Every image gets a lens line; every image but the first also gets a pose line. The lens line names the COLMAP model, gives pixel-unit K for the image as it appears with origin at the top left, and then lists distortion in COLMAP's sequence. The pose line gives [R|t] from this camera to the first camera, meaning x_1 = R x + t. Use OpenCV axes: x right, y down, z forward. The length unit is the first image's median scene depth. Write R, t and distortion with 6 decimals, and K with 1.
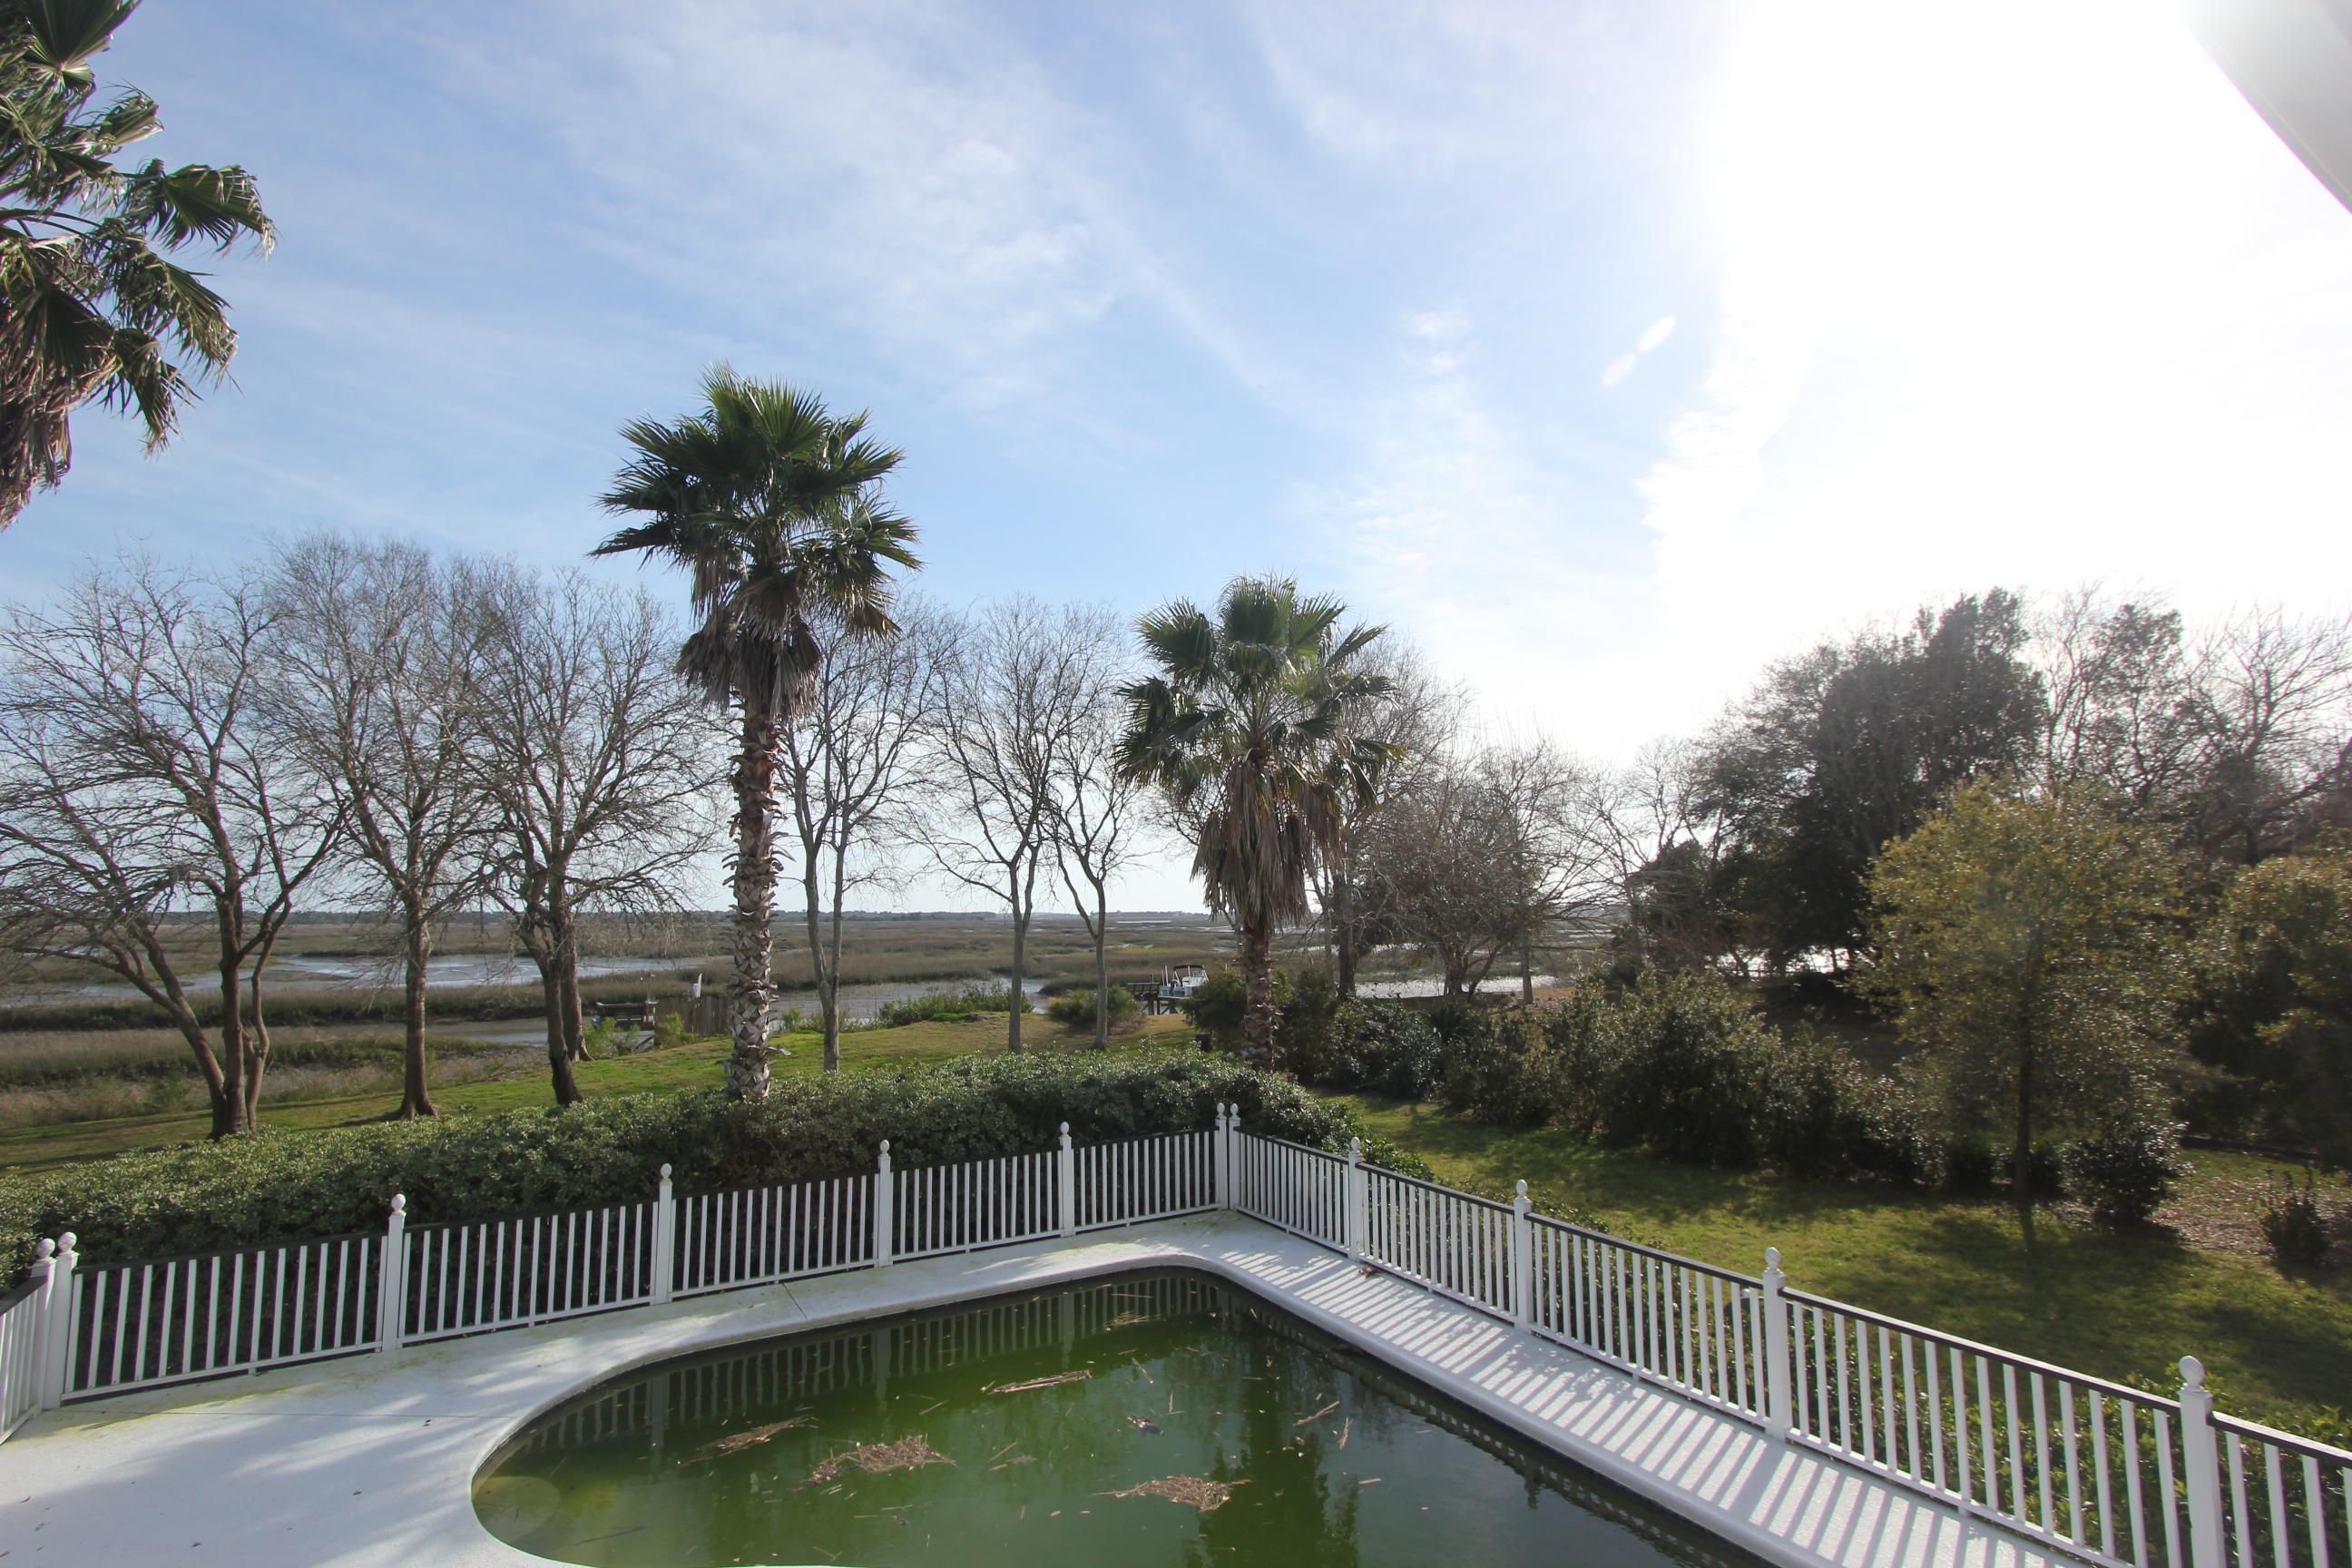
lens RADIAL K [[1085.3, 0, 1171.4], [0, 1085.3, 787.1], [0, 0, 1]] dist [-0.019305, 0.004568]
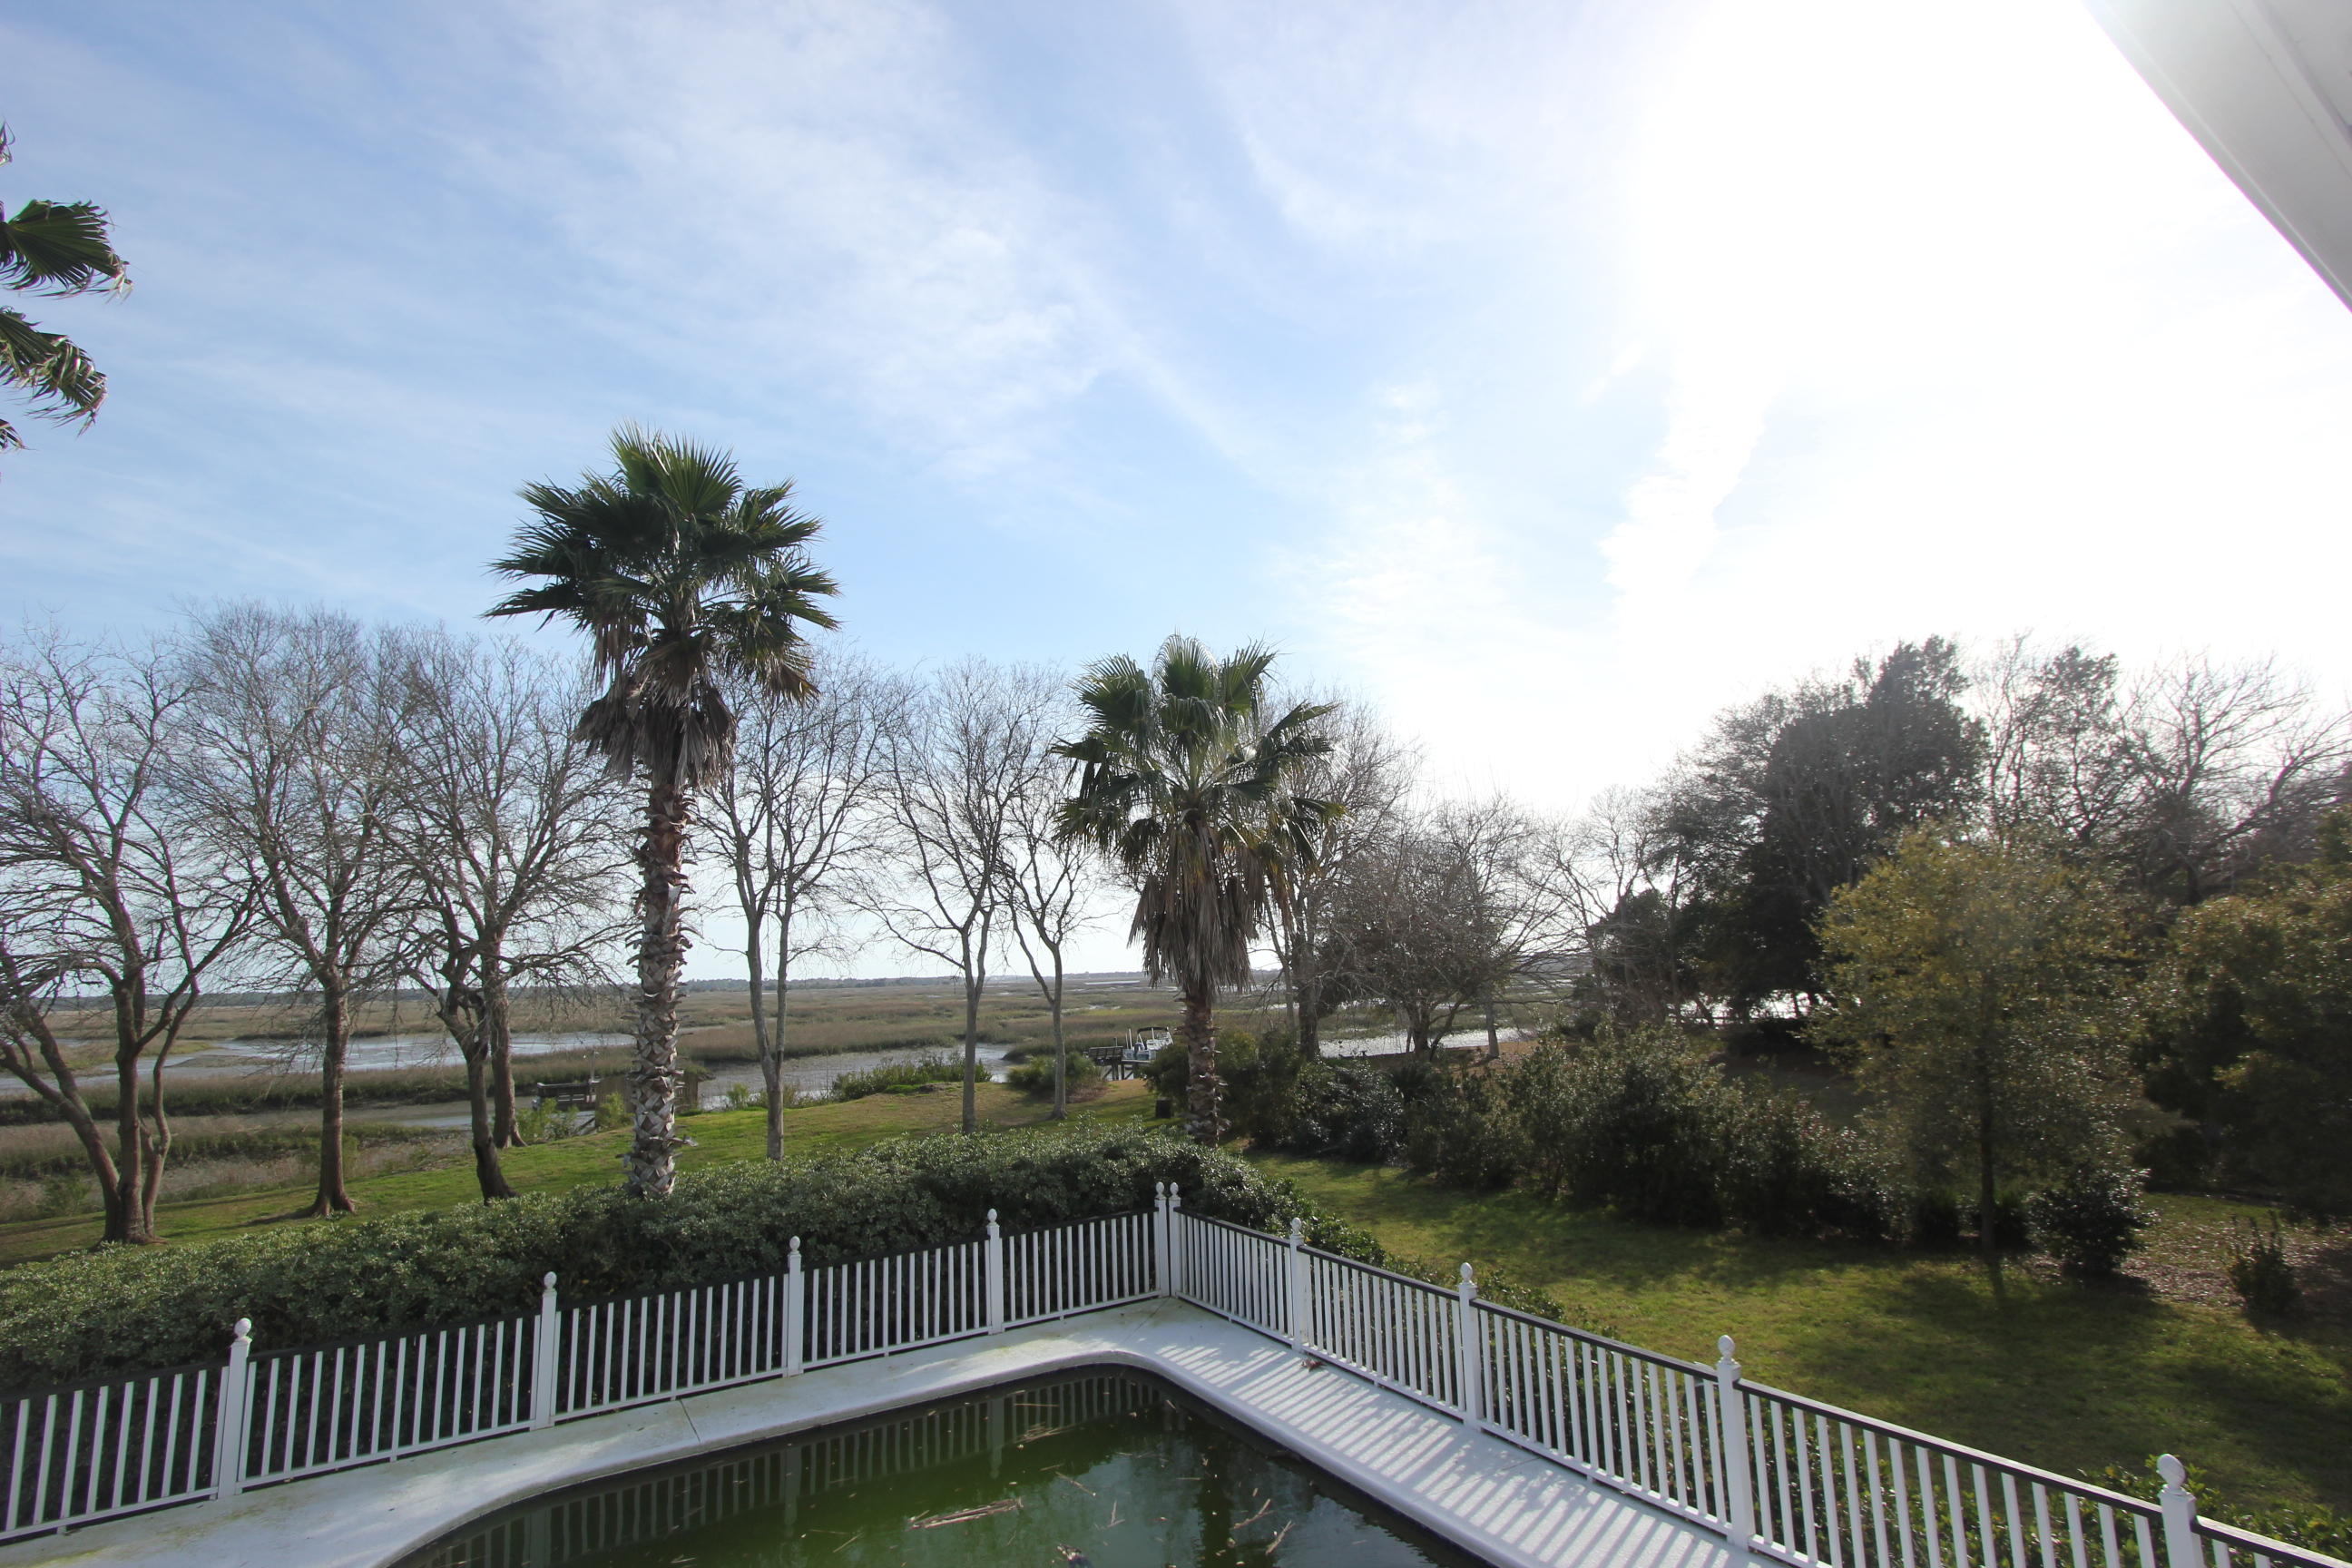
lens RADIAL K [[1085.3, 0, 1170.3], [0, 1085.3, 790.1], [0, 0, 1]] dist [-0.019305, 0.004568]
pose [[0.999337, -0.019107, 0.030998, 0.016284], [0.020655, 0.998514, -0.050429, -0.002257], [-0.029988, 0.051036, 0.998246, 0.016679]]
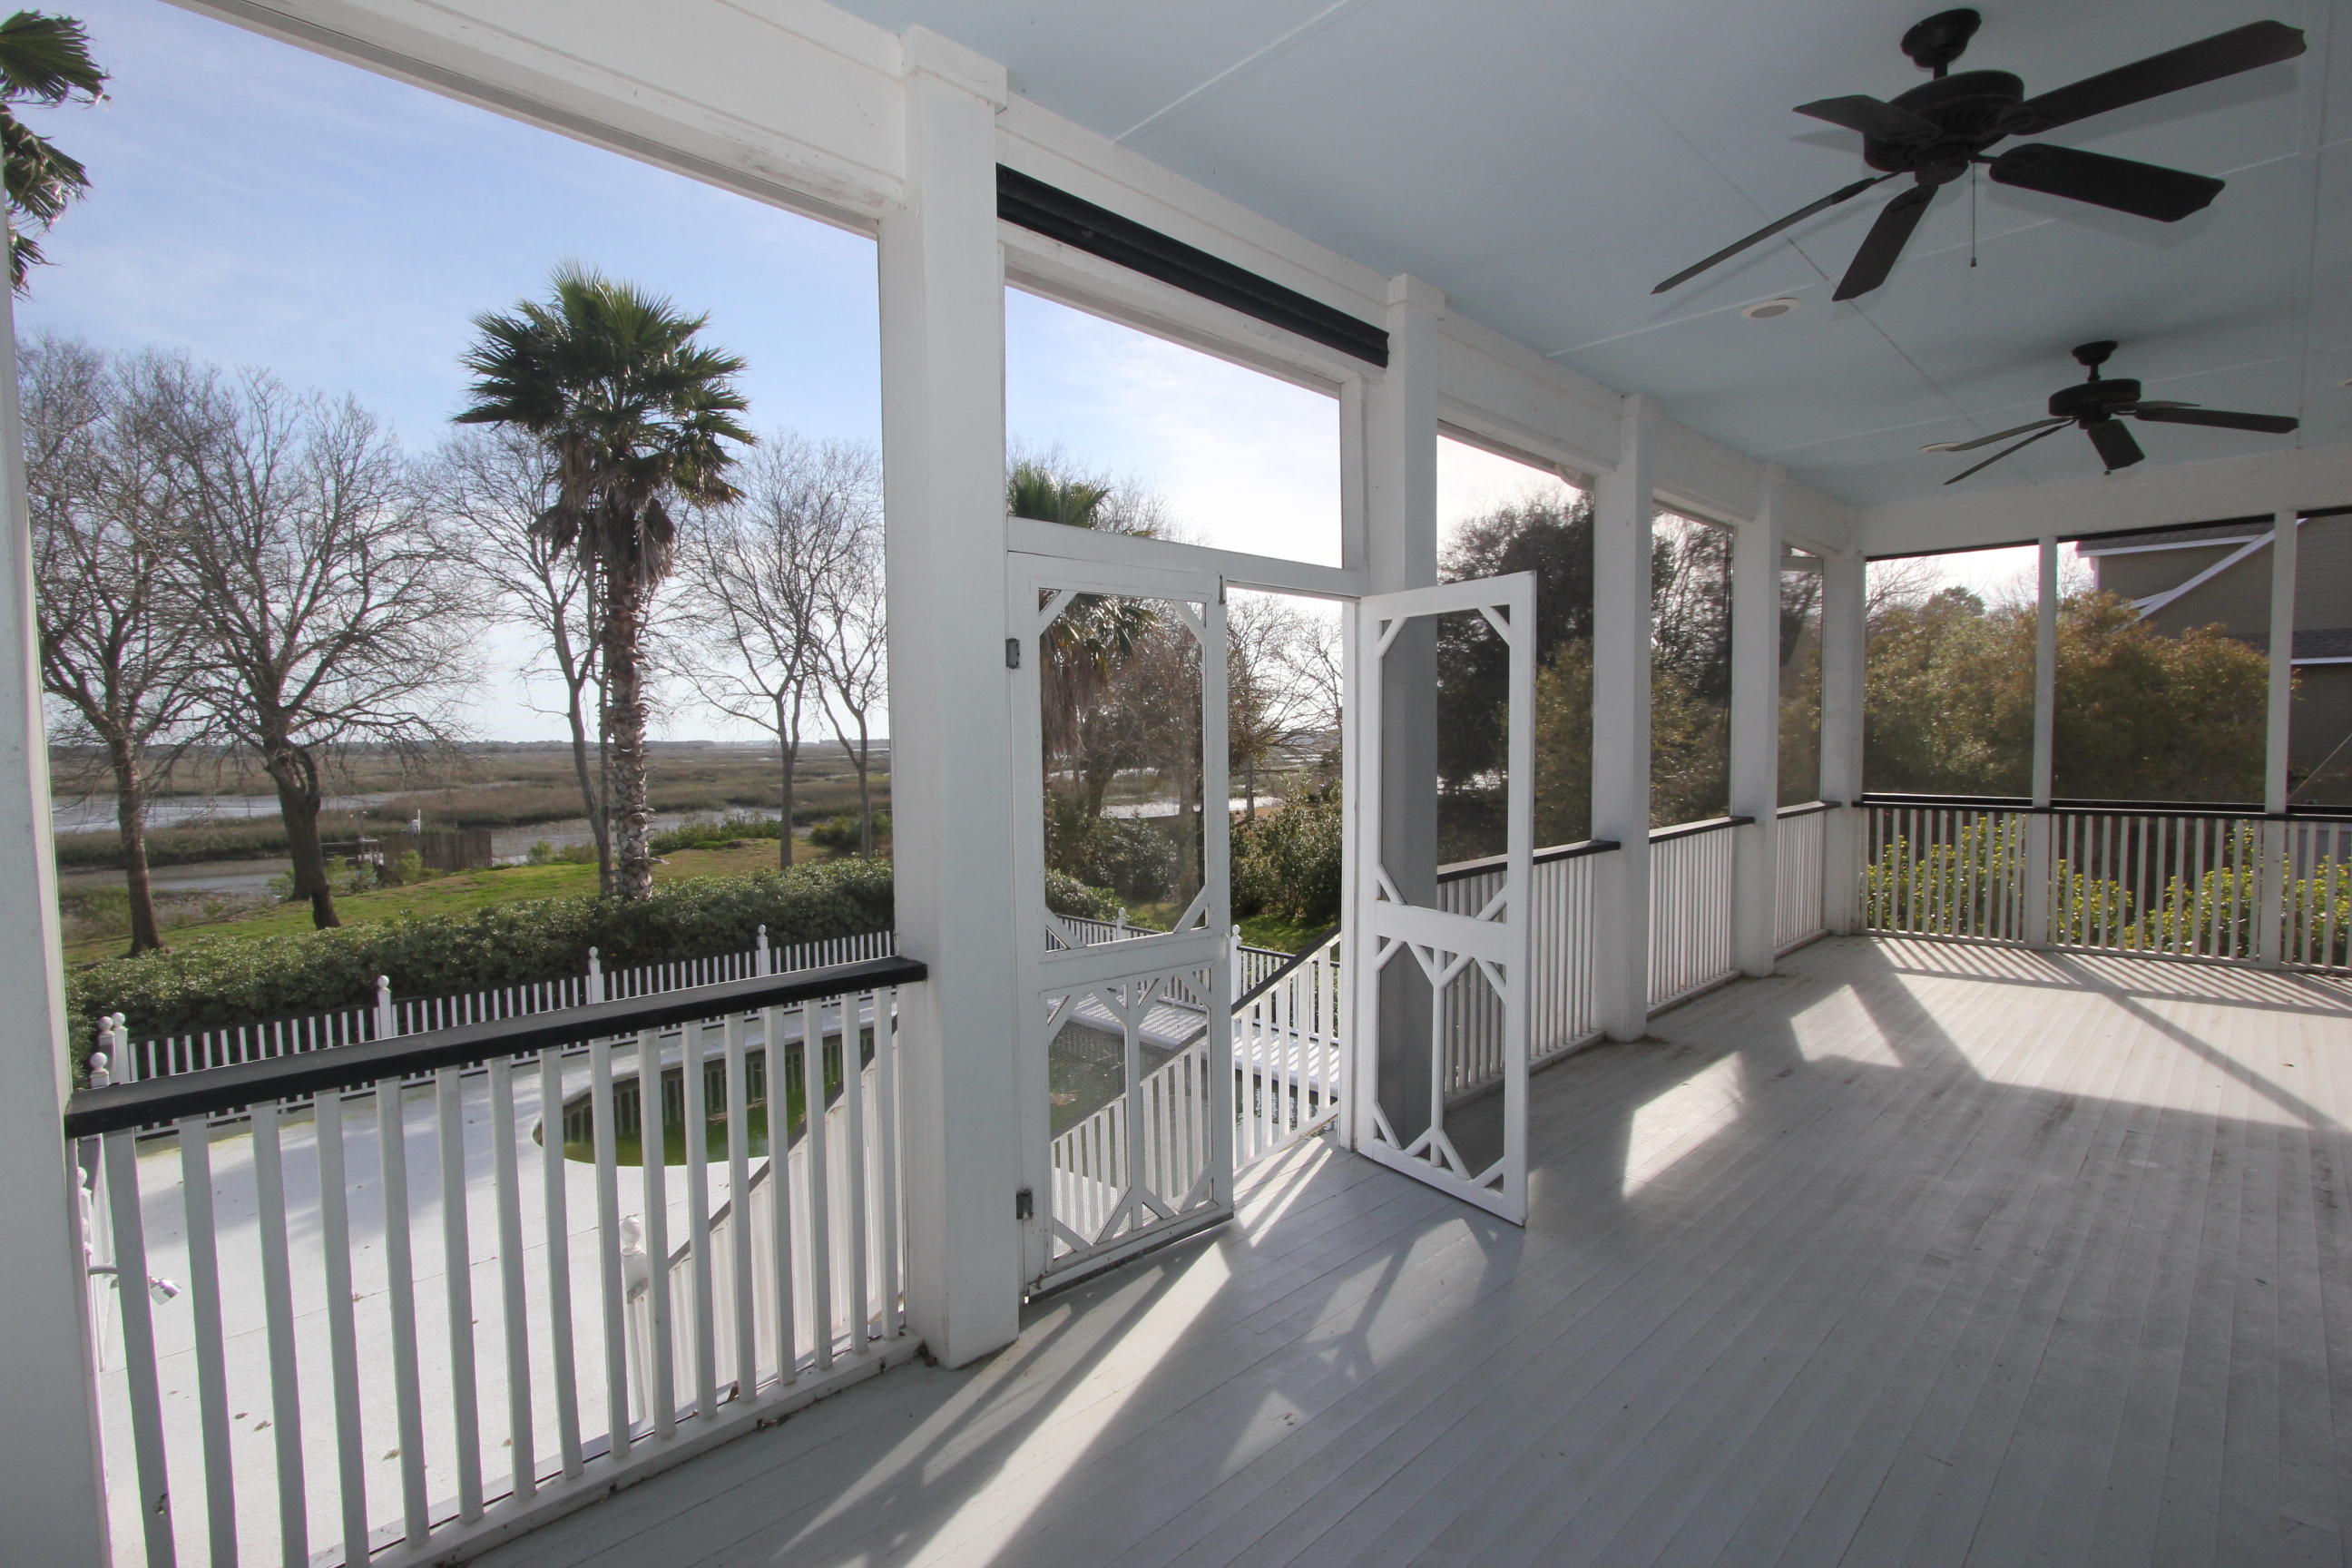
lens RADIAL K [[1085.3, 0, 1176.5], [0, 1085.3, 790.6], [0, 0, 1]] dist [-0.019305, 0.004568]
pose [[0.970338, -0.016794, 0.241168, -0.040647], [-0.022441, 0.987020, 0.159023, -0.019728], [-0.240708, -0.159718, 0.957366, -0.137853]]
